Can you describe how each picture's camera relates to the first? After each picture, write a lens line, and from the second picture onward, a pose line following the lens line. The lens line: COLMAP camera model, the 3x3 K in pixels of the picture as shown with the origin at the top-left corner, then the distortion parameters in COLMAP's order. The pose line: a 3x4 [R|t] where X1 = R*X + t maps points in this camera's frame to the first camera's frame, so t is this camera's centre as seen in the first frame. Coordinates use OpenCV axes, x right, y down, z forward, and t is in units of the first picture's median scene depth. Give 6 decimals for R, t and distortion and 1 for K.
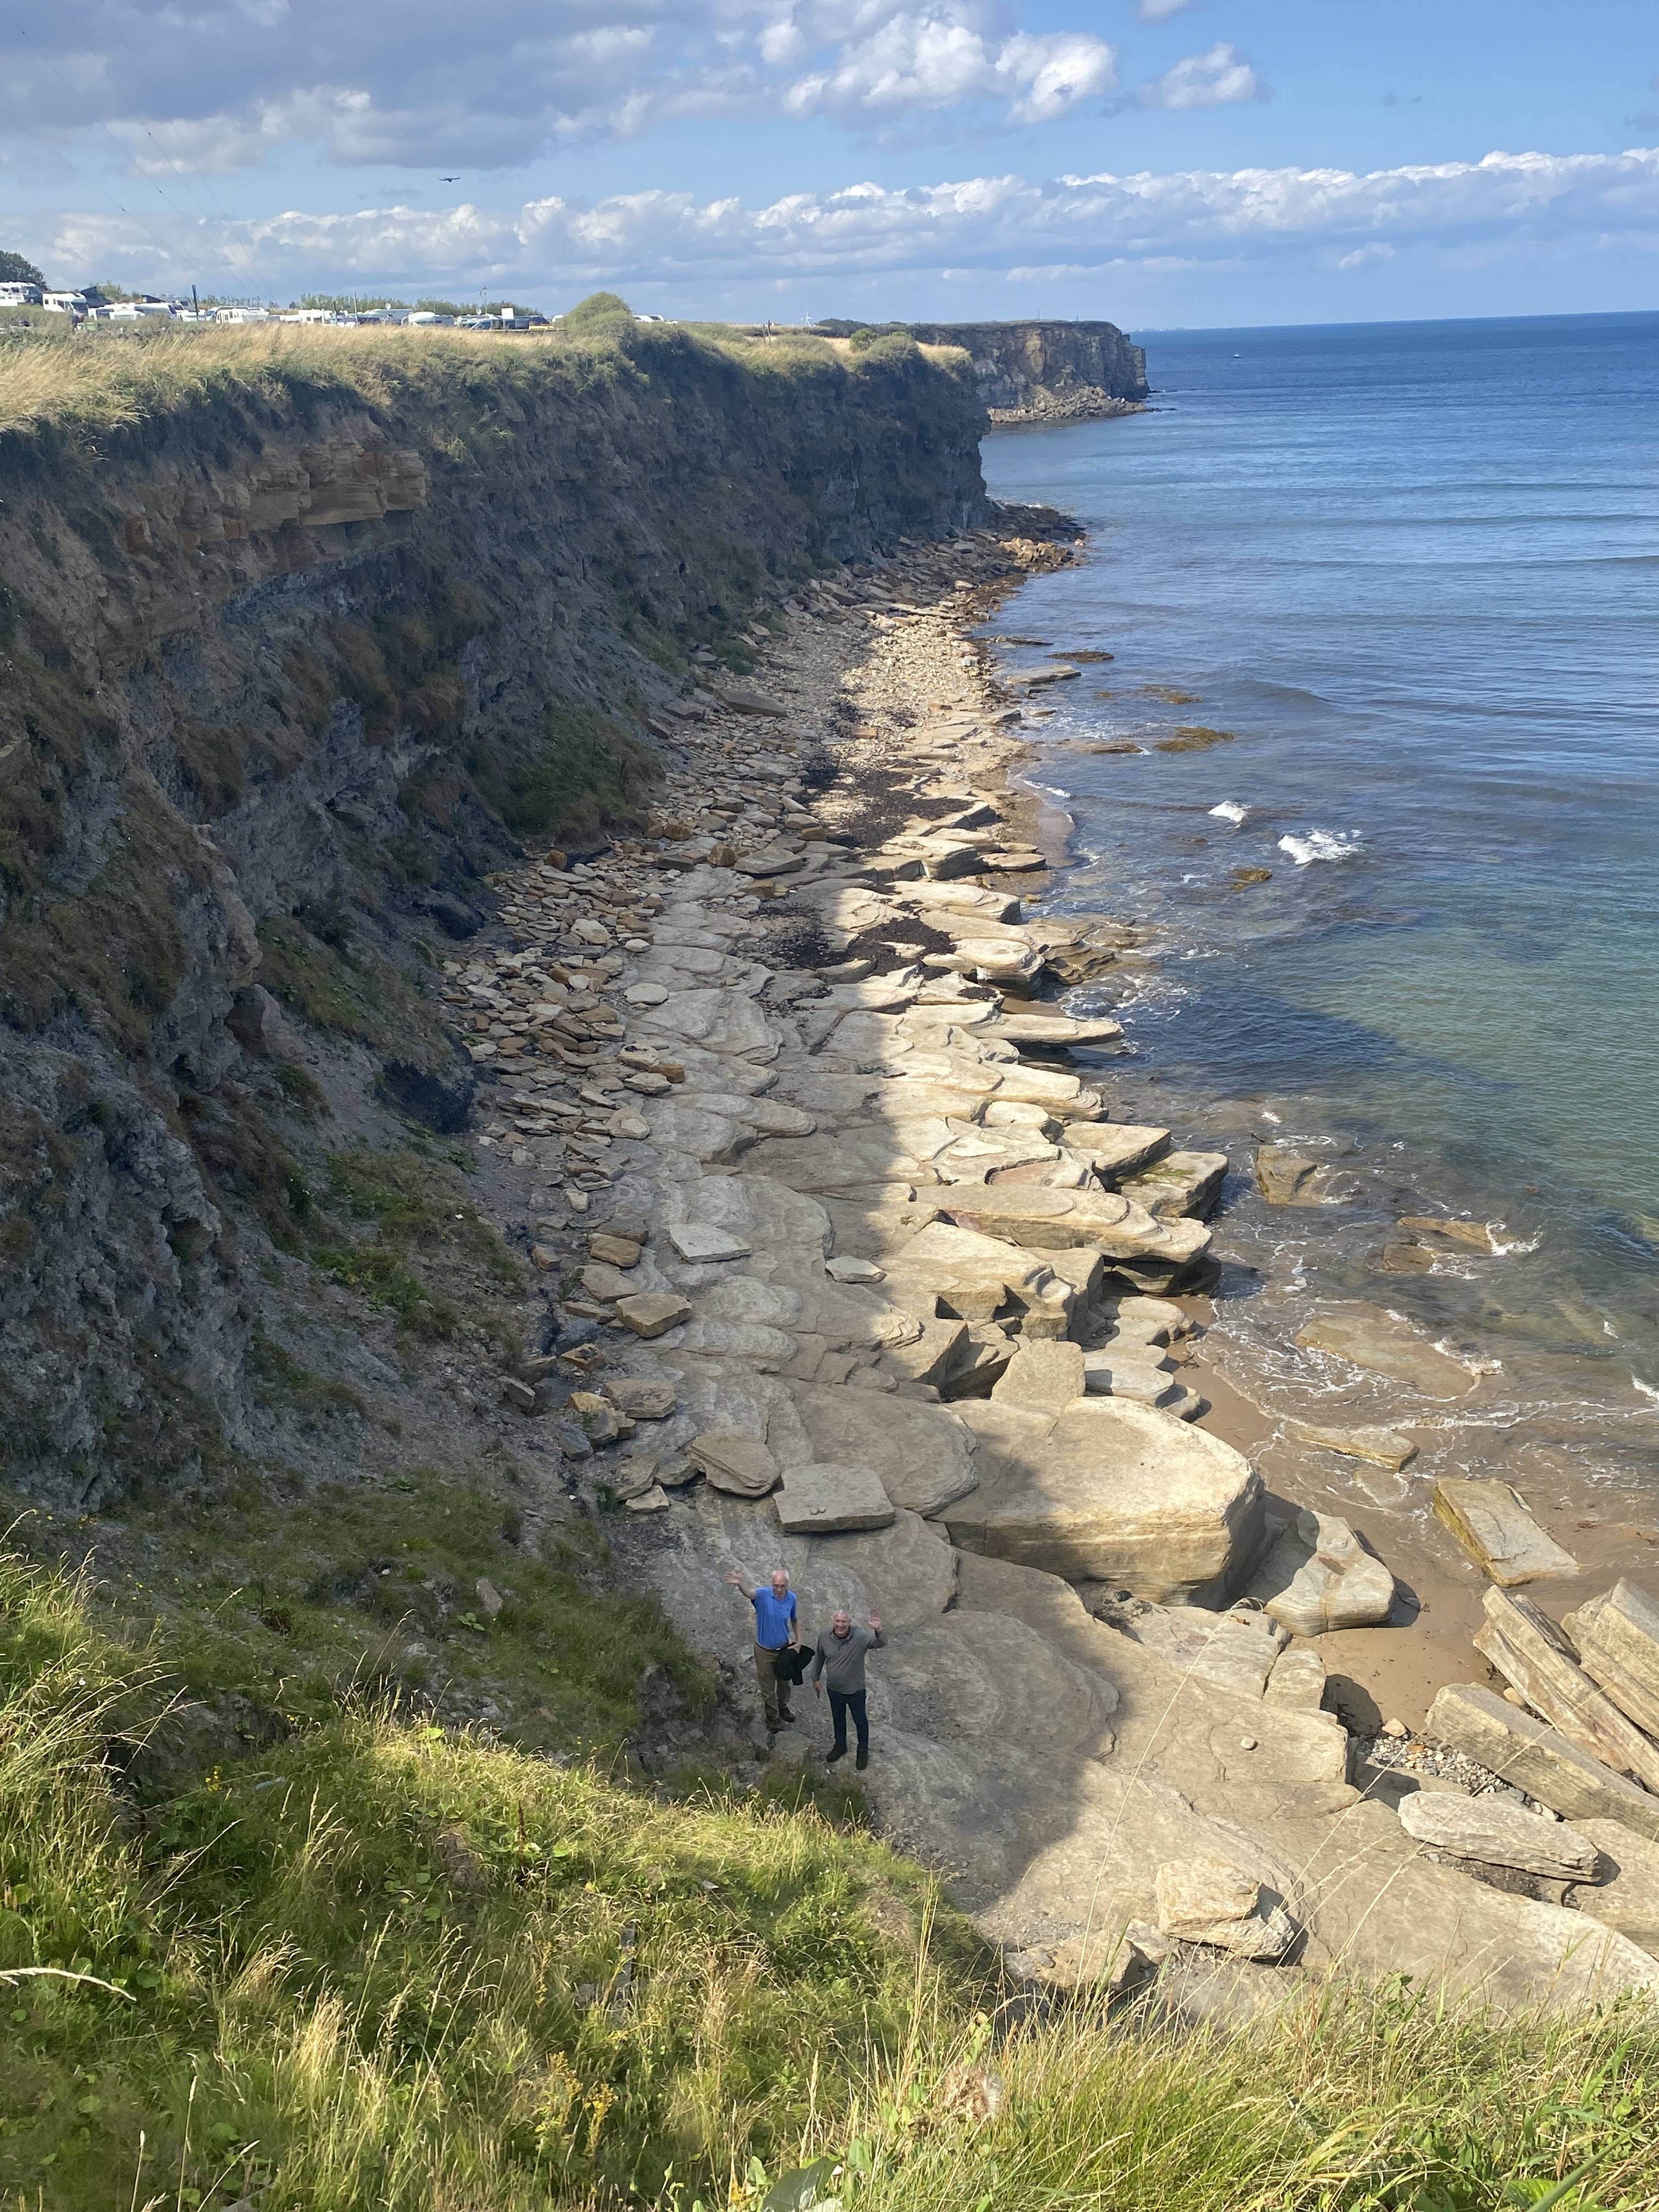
lens RADIAL K [[2073.2, 0, 831.0], [0, 2073.2, 1106.4], [0, 0, 1]] dist [0.005909, 0.000000]
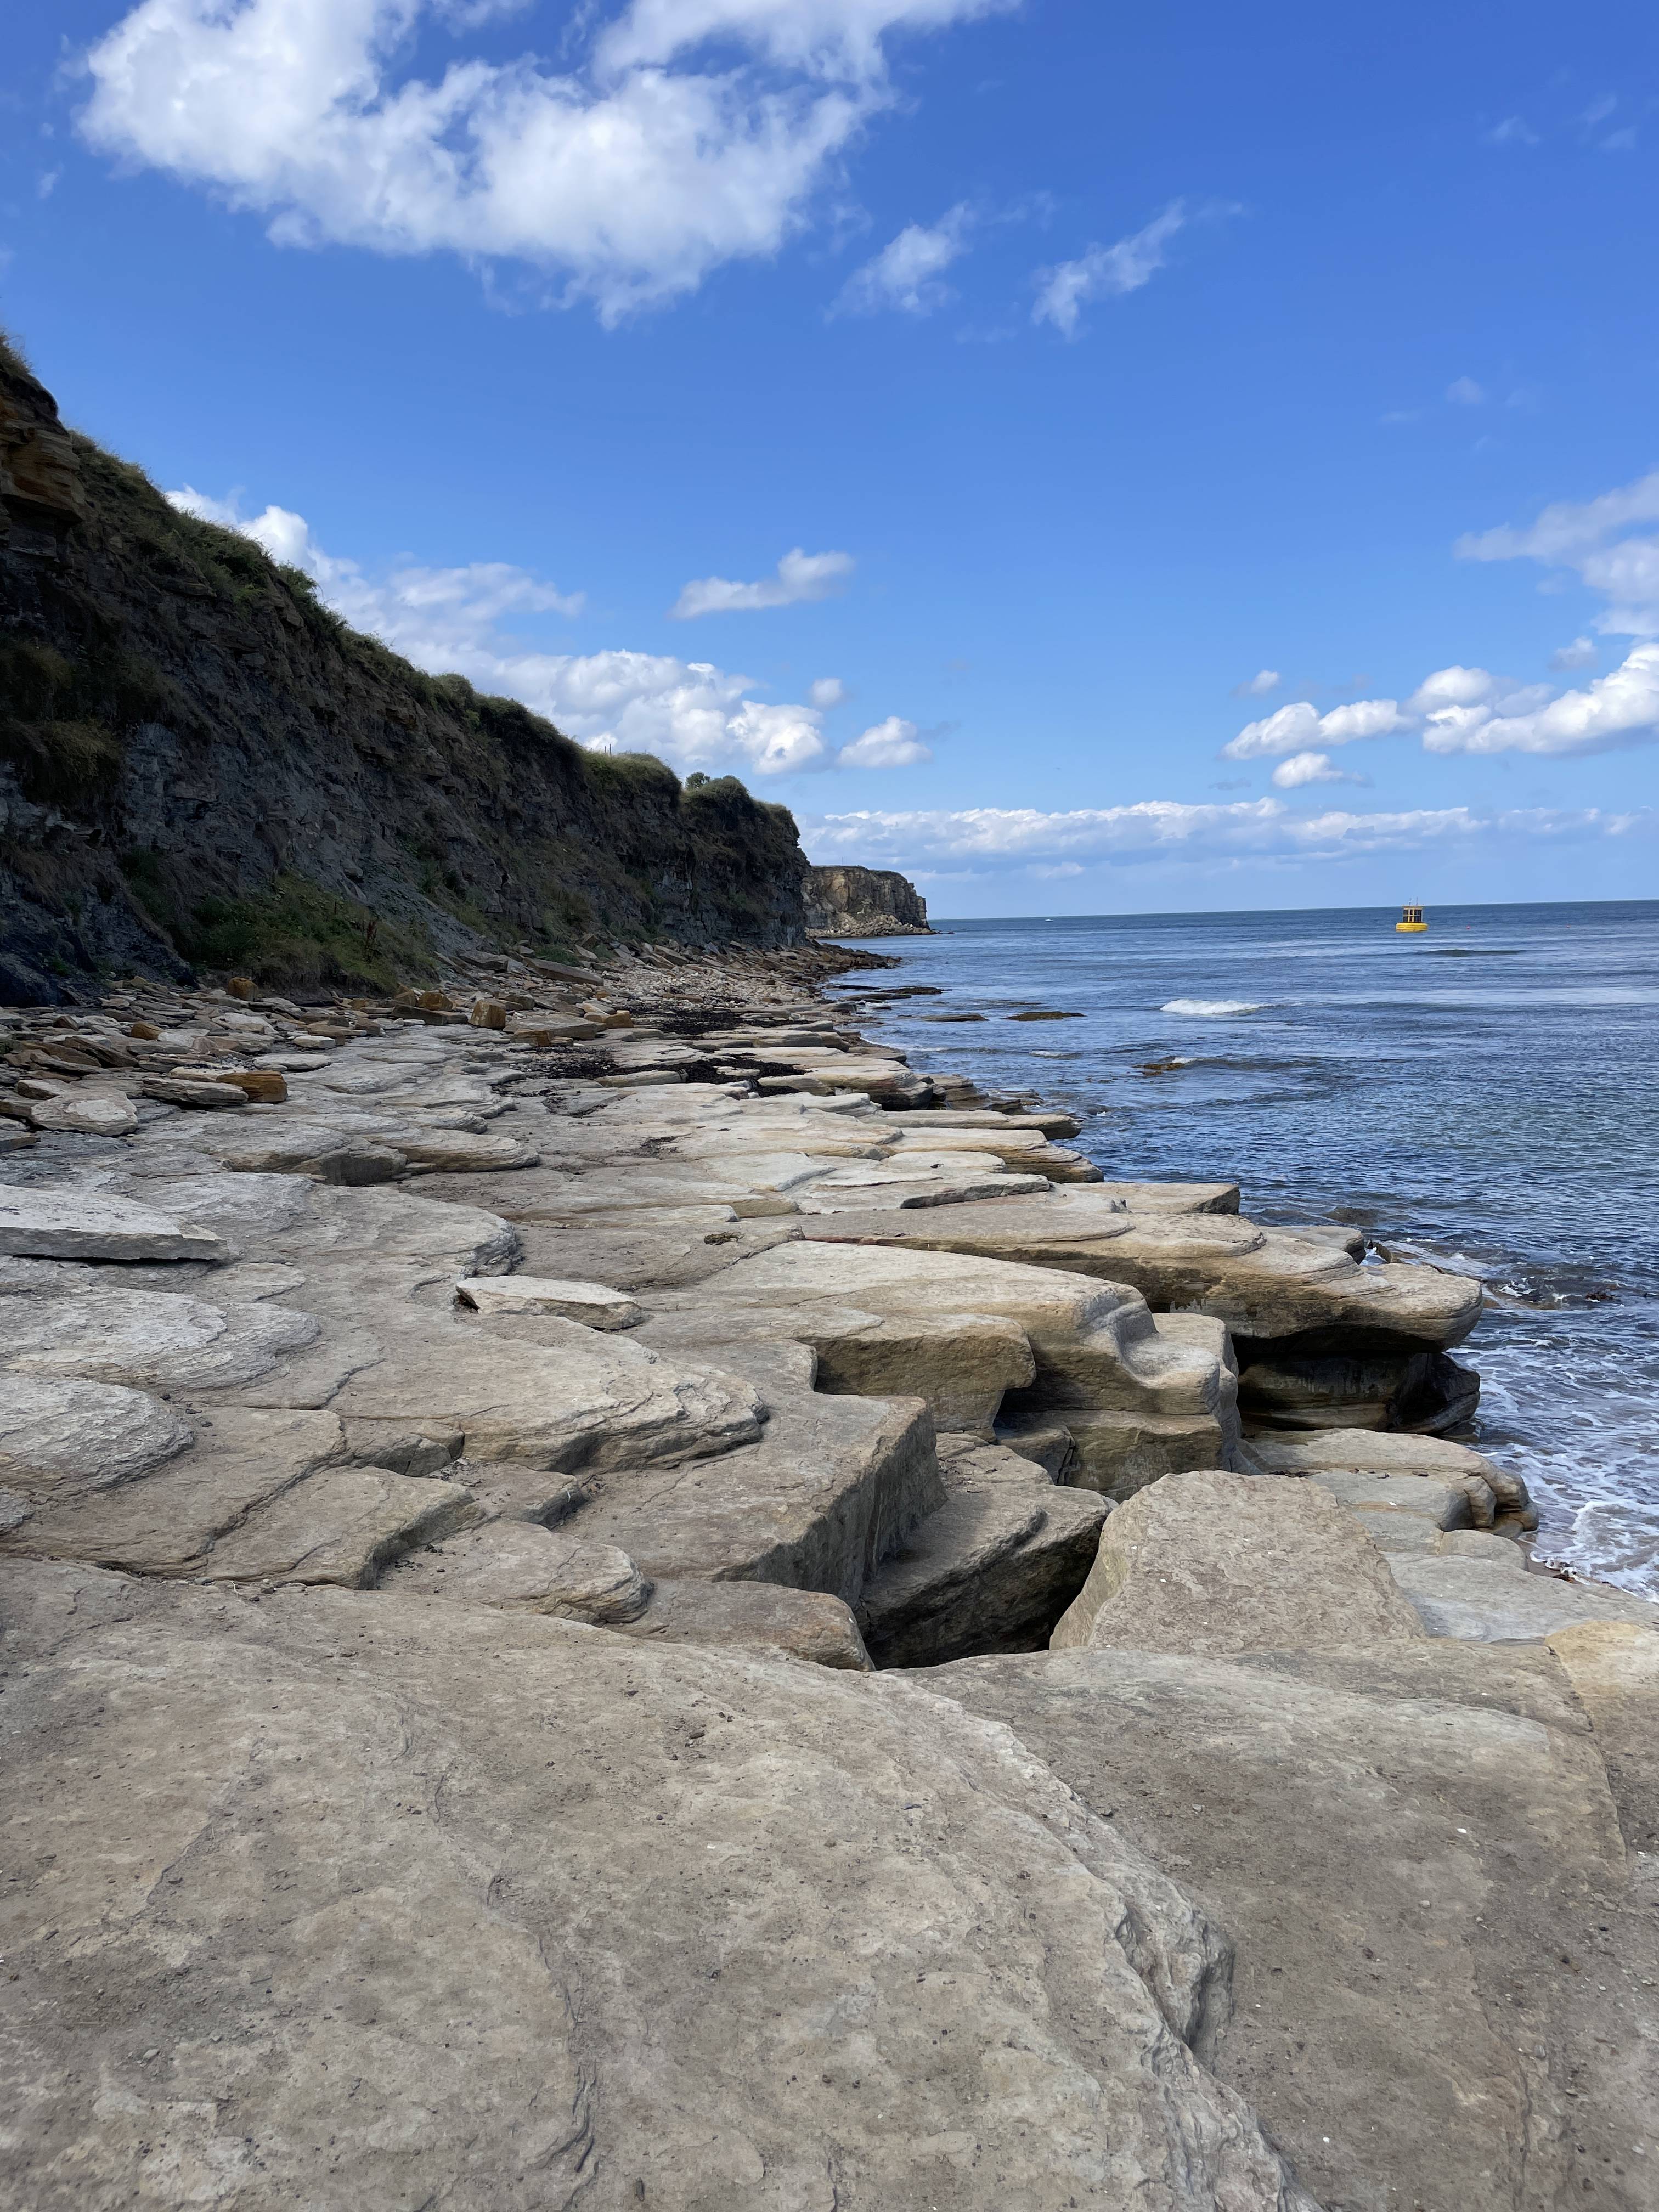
lens RADIAL K [[1668.8, 0, 827.0], [0, 1668.8, 1103.3], [0, 0, 1]] dist [0.069828, 0.000364]
pose [[0.996184, 0.000292, 0.087276, 0.011657], [0.021239, 0.969122, -0.245665, 0.043126], [-0.084653, 0.246582, 0.965418, 0.278472]]
